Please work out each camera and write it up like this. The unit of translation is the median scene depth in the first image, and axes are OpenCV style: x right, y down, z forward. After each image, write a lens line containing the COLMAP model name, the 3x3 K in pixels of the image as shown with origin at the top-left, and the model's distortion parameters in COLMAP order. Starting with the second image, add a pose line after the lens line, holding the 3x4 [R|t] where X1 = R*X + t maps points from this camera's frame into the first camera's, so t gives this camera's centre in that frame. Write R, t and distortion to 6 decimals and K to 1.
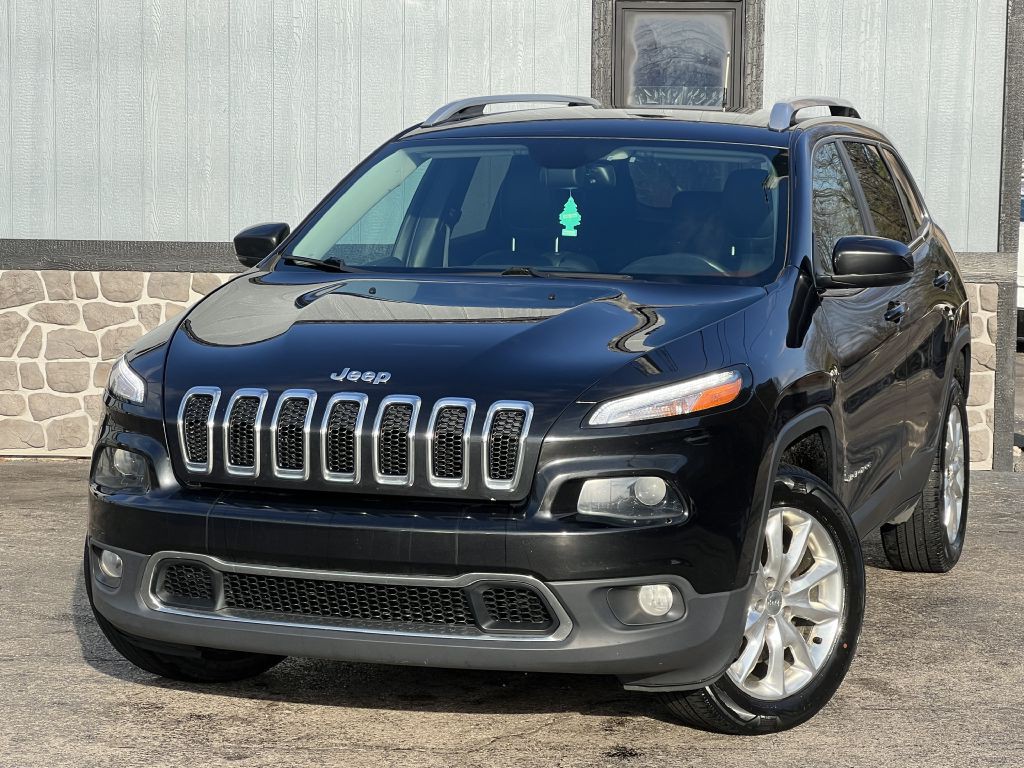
lens RADIAL K [[2506.8, 0, 501.0], [0, 2506.8, 384.1], [0, 0, 1]] dist [-0.022208, 3.728381]
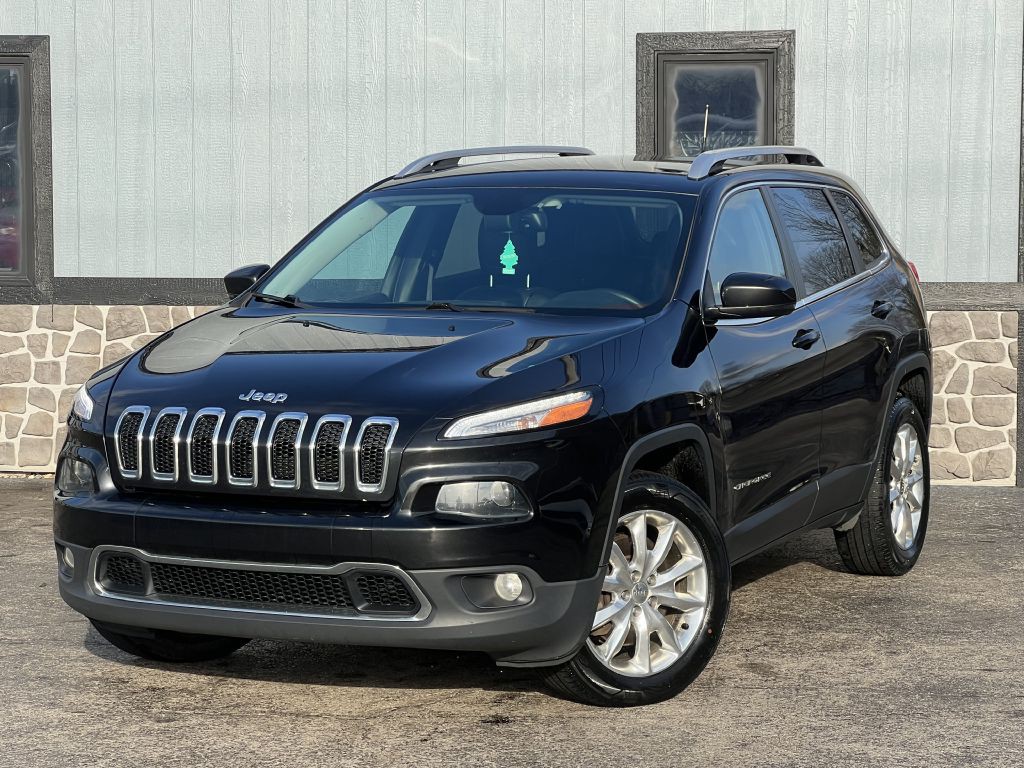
lens RADIAL K [[2503.1, 0, 507.5], [0, 2503.1, 356.9], [0, 0, 1]] dist [-0.019245, 3.622561]
pose [[0.994734, -0.005011, -0.102370, 0.165407], [0.002771, 0.999754, -0.022005, 0.004041], [0.102455, 0.021605, 0.994503, -0.150378]]
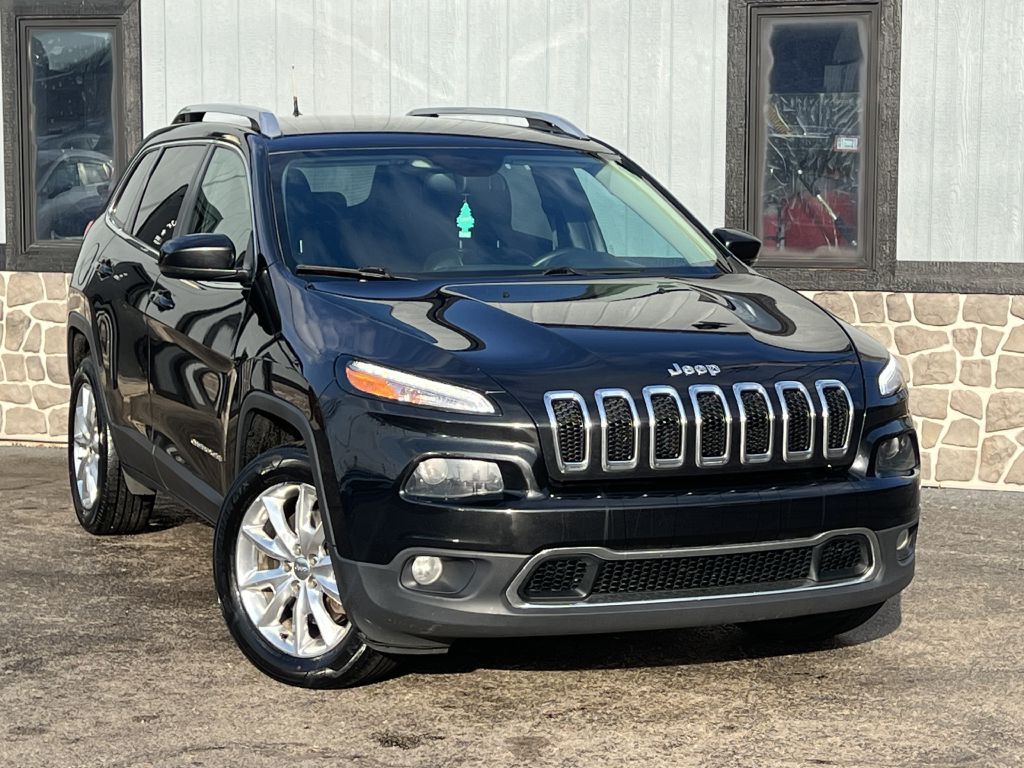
lens RADIAL K [[2192.8, 0, 539.0], [0, 2192.8, 383.3], [0, 0, 1]] dist [0.253507, -0.930987]
pose [[0.950829, 0.022552, -0.308895, 0.429948], [-0.021098, 0.999745, 0.008047, -0.018865], [0.308998, -0.001134, 0.951062, 0.270017]]
